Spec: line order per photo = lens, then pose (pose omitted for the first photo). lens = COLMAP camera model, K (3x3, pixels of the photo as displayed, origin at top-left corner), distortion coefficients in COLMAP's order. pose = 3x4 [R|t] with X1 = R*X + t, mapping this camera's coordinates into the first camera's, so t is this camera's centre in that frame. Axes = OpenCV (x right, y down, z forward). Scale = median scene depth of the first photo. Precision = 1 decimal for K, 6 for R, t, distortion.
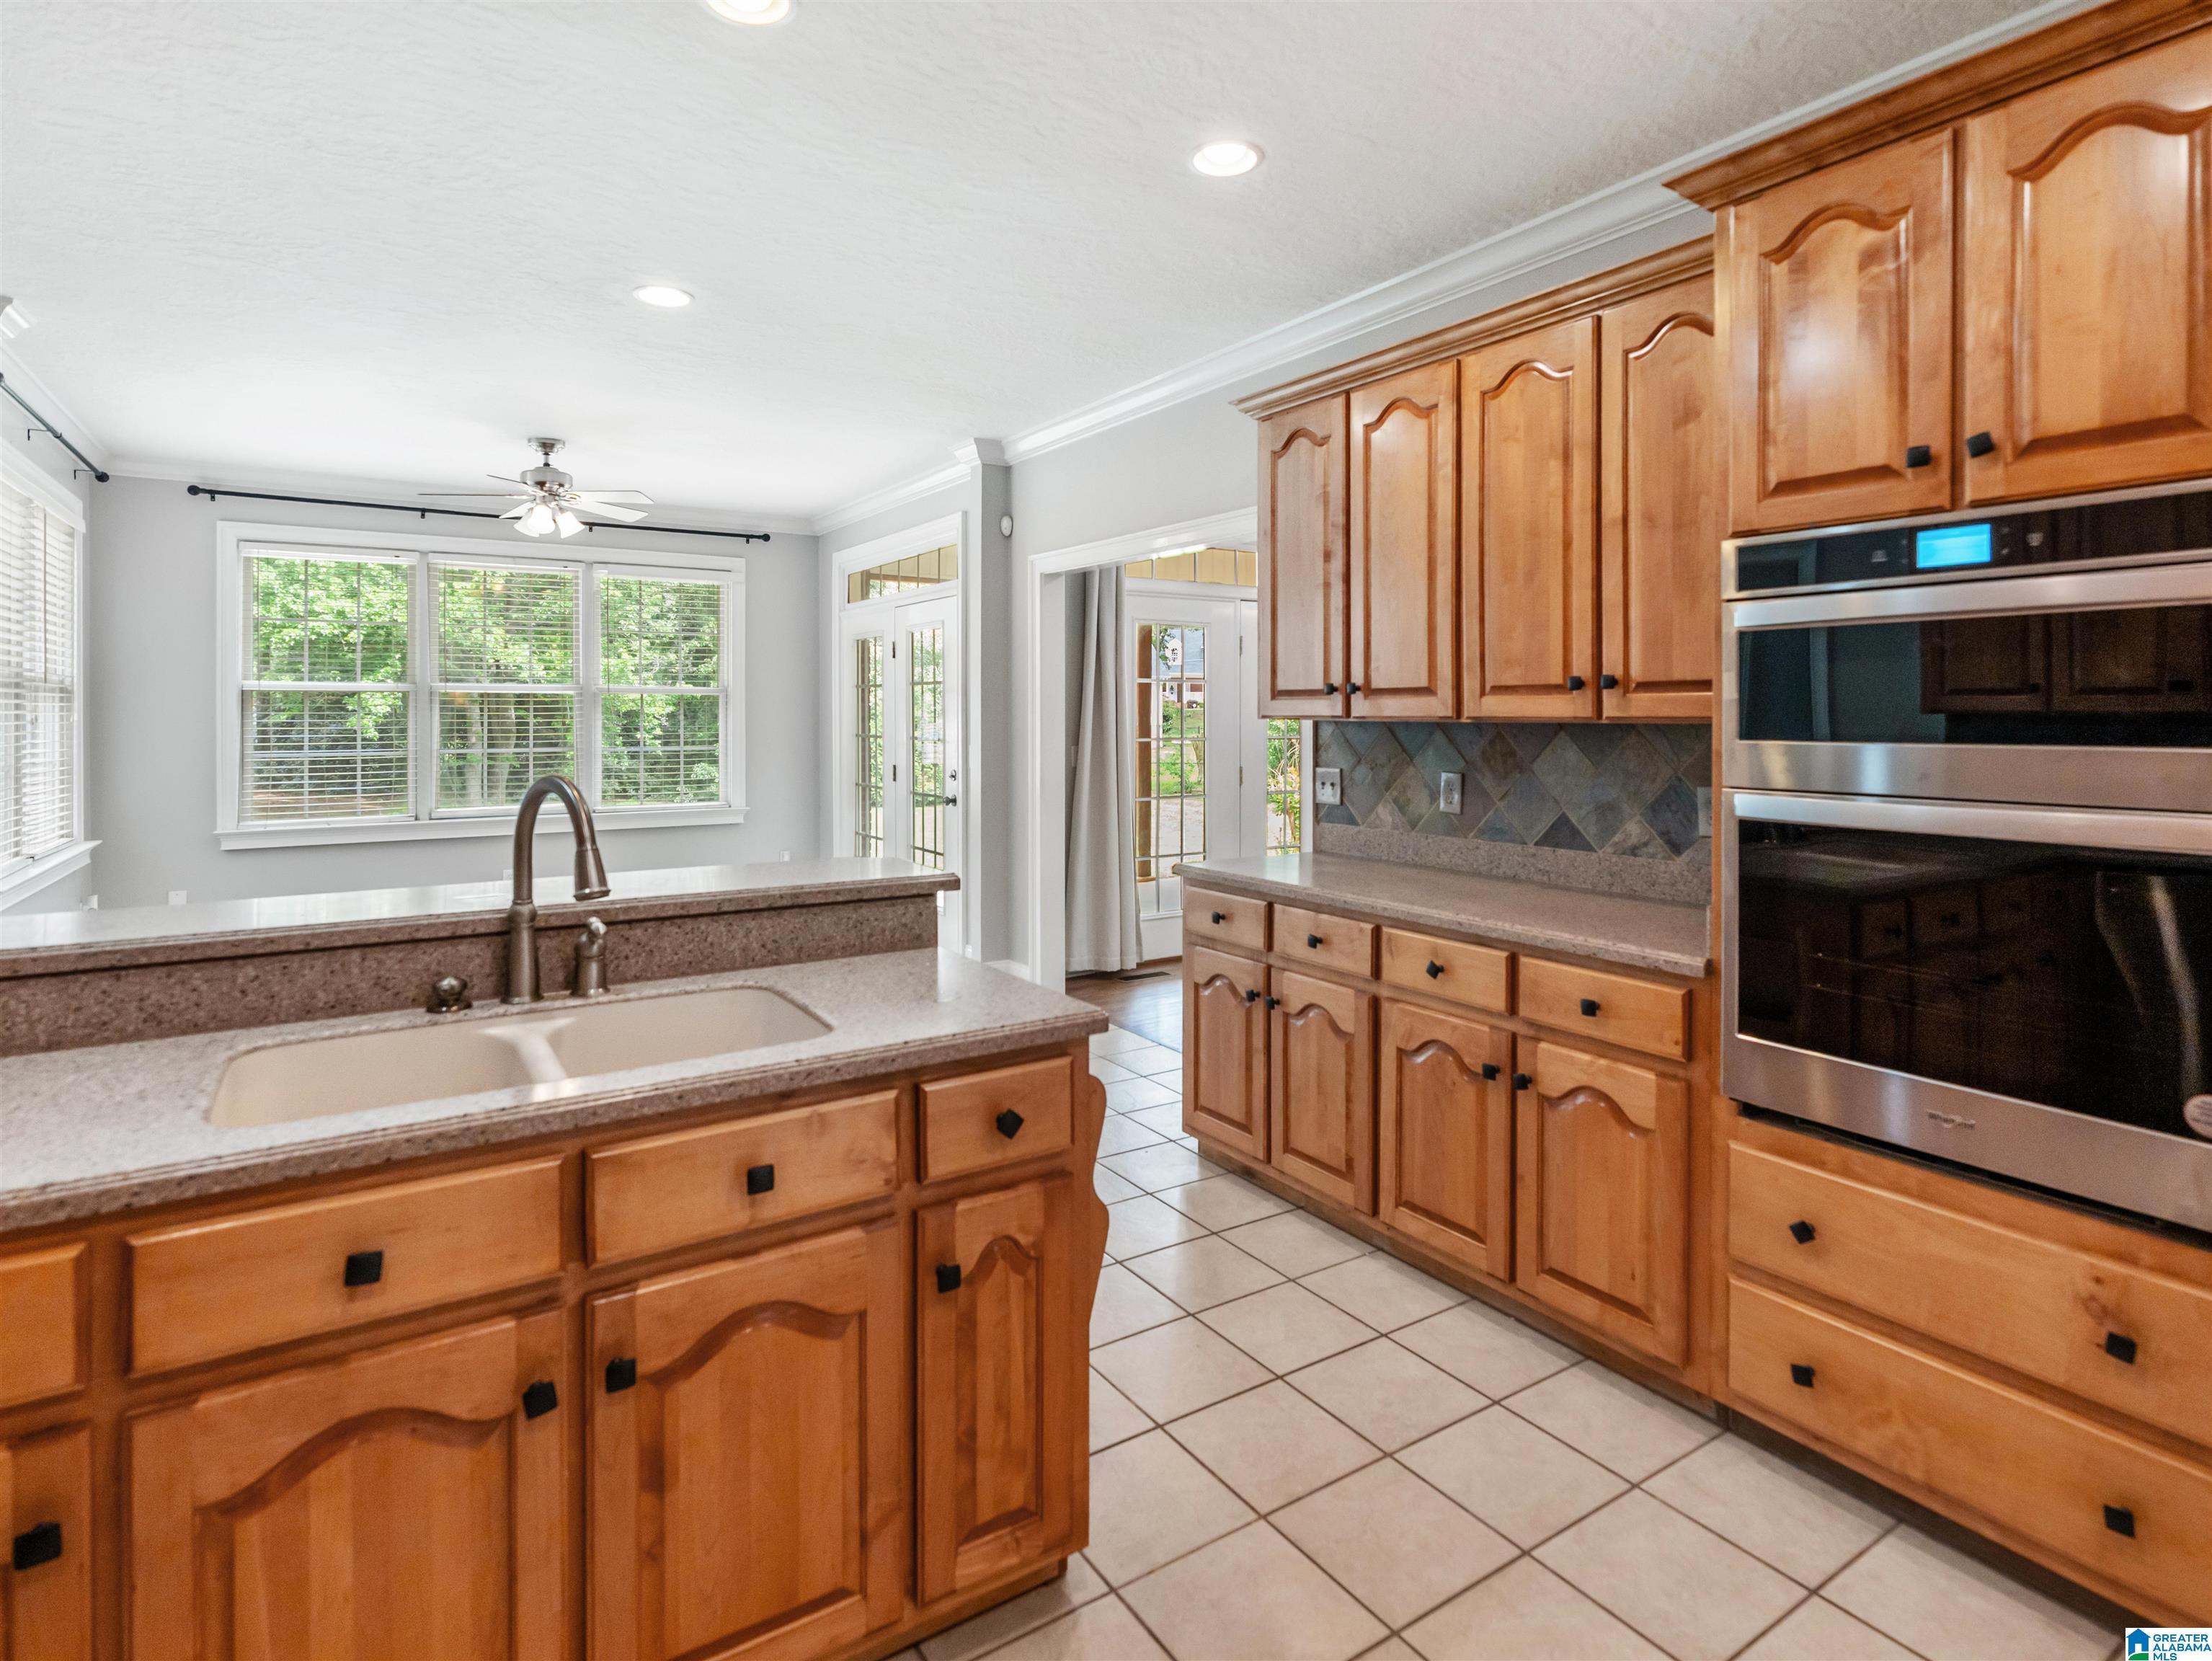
lens RADIAL K [[1167.1, 0, 1140.9], [0, 1167.1, 719.4], [0, 0, 1]] dist [-0.011052, 0.003624]
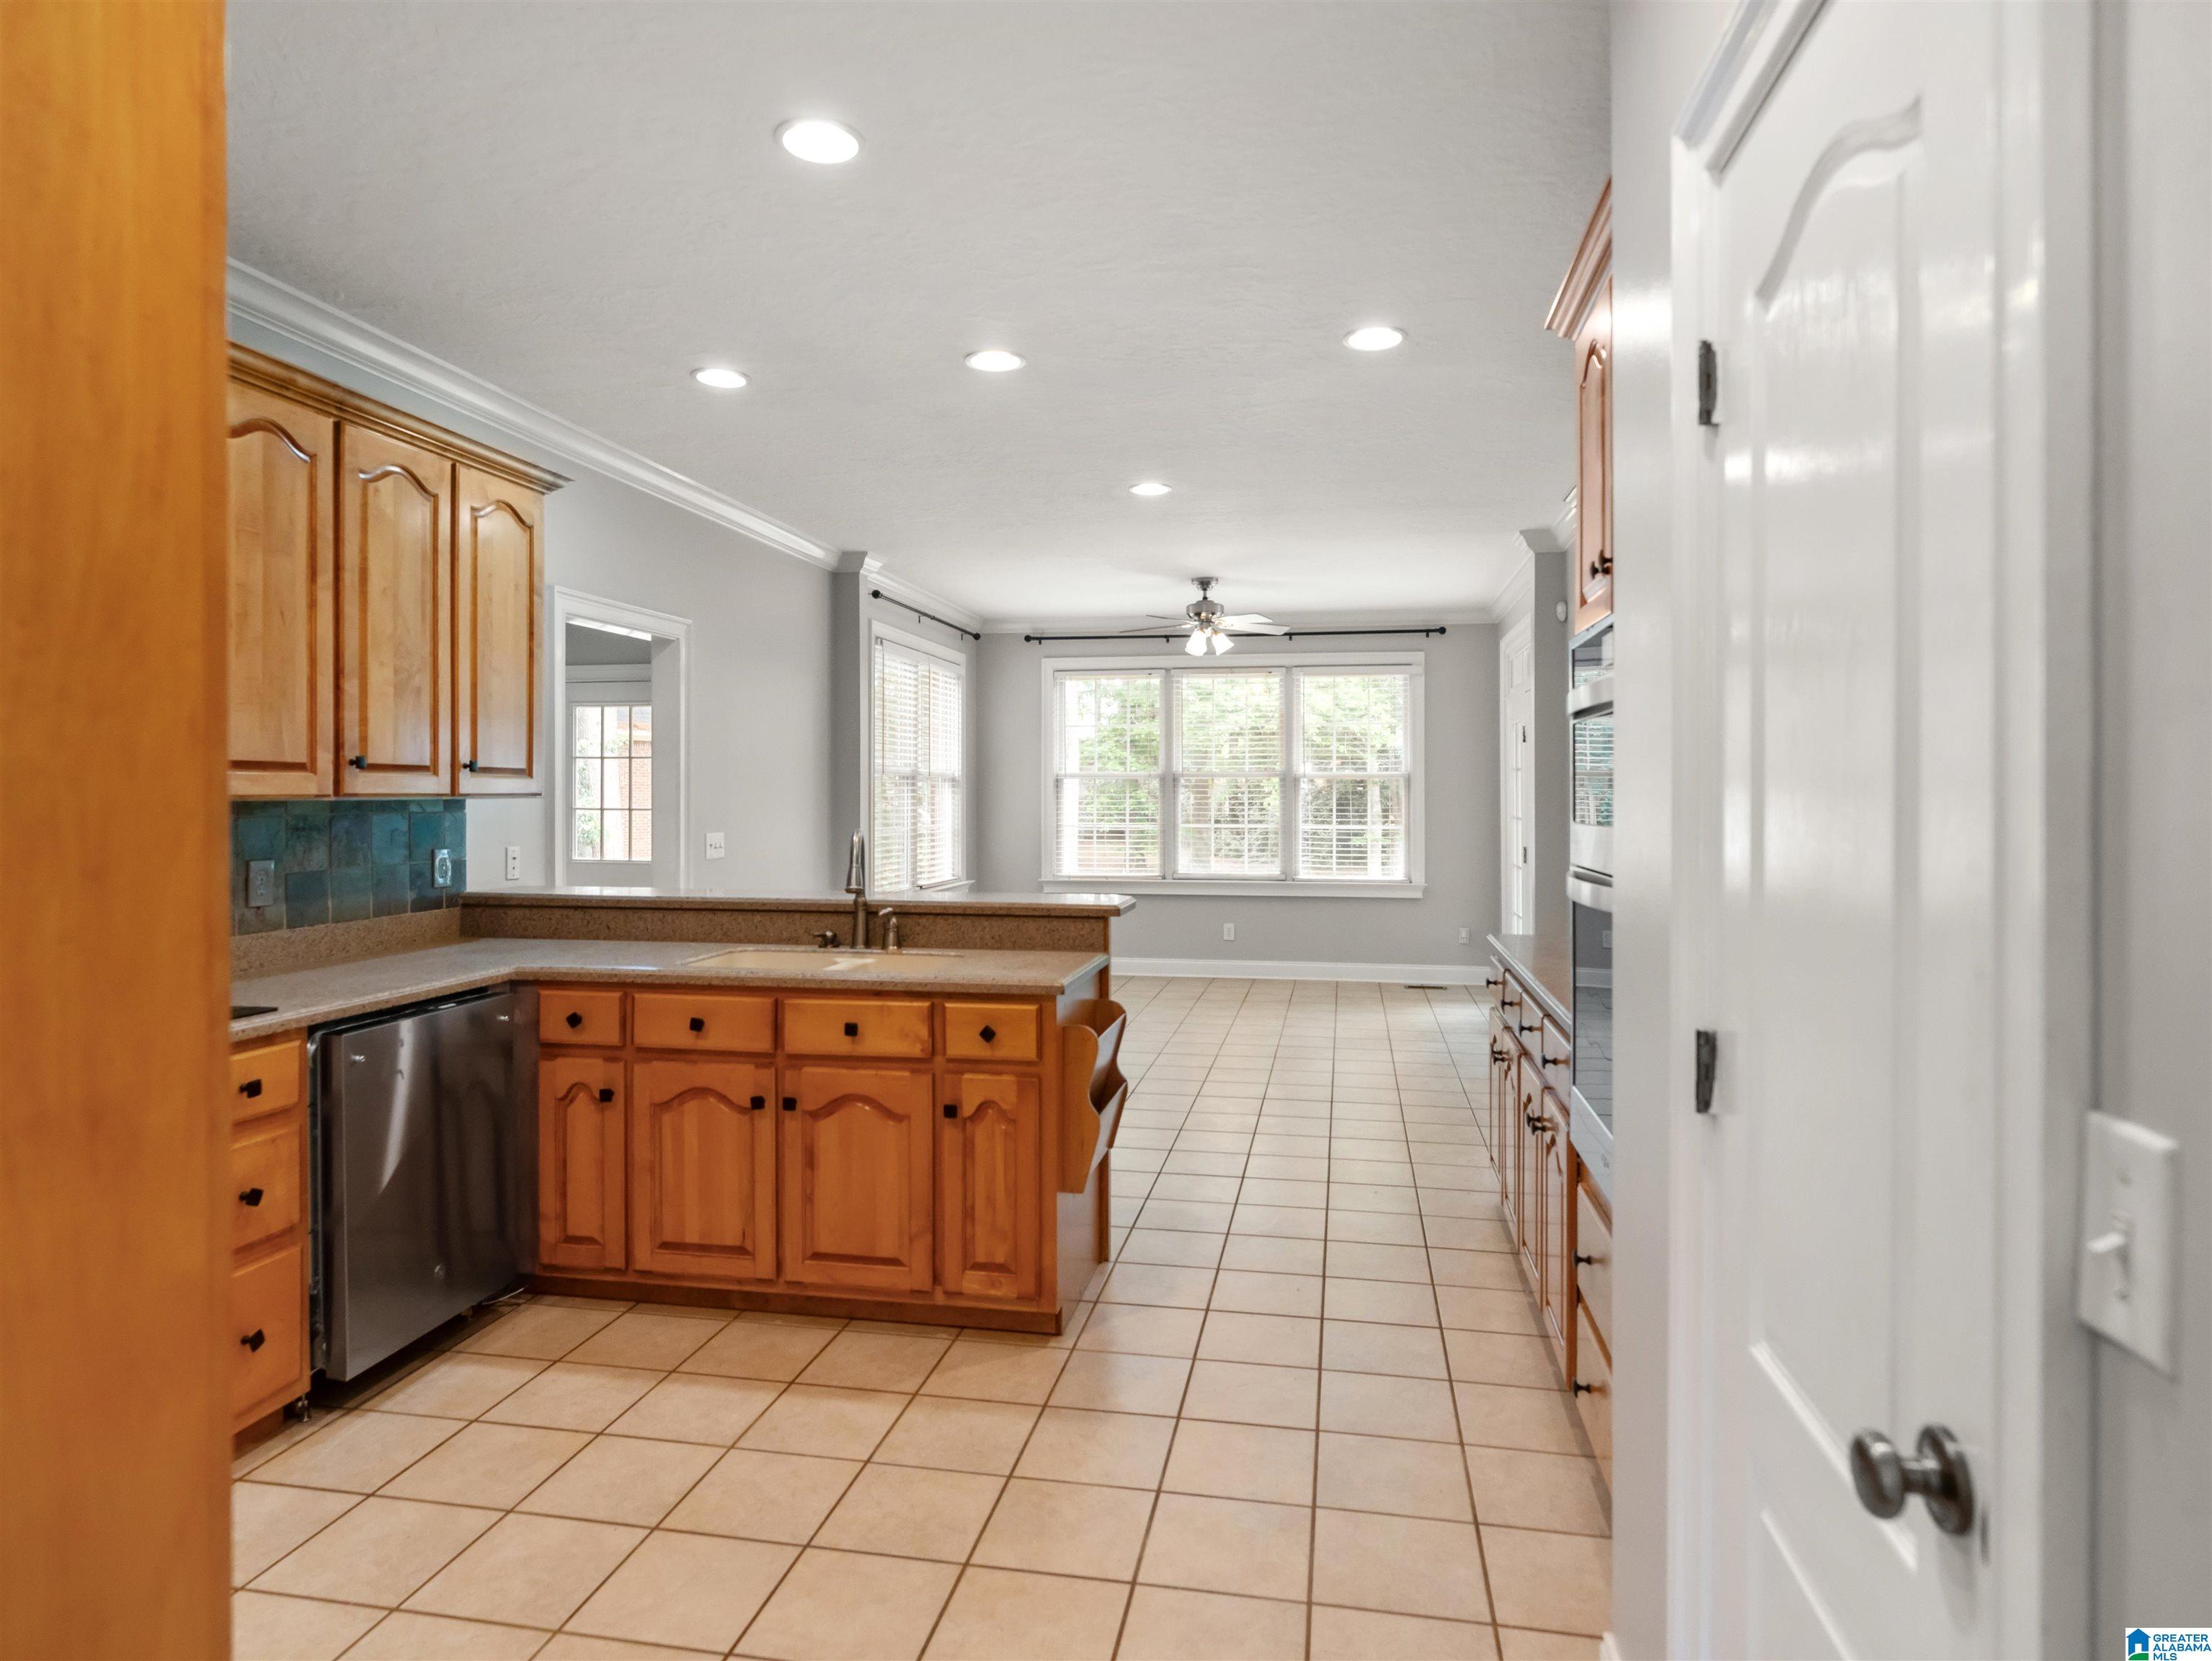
lens RADIAL K [[1274.1, 0, 1110.4], [0, 1274.1, 801.5], [0, 0, 1]] dist [-0.012334, 0.006186]
pose [[0.723339, 0.005092, -0.690474, 1.319529], [-0.005054, 0.999985, 0.002080, -0.003855], [0.690474, 0.001985, 0.723354, -0.244451]]
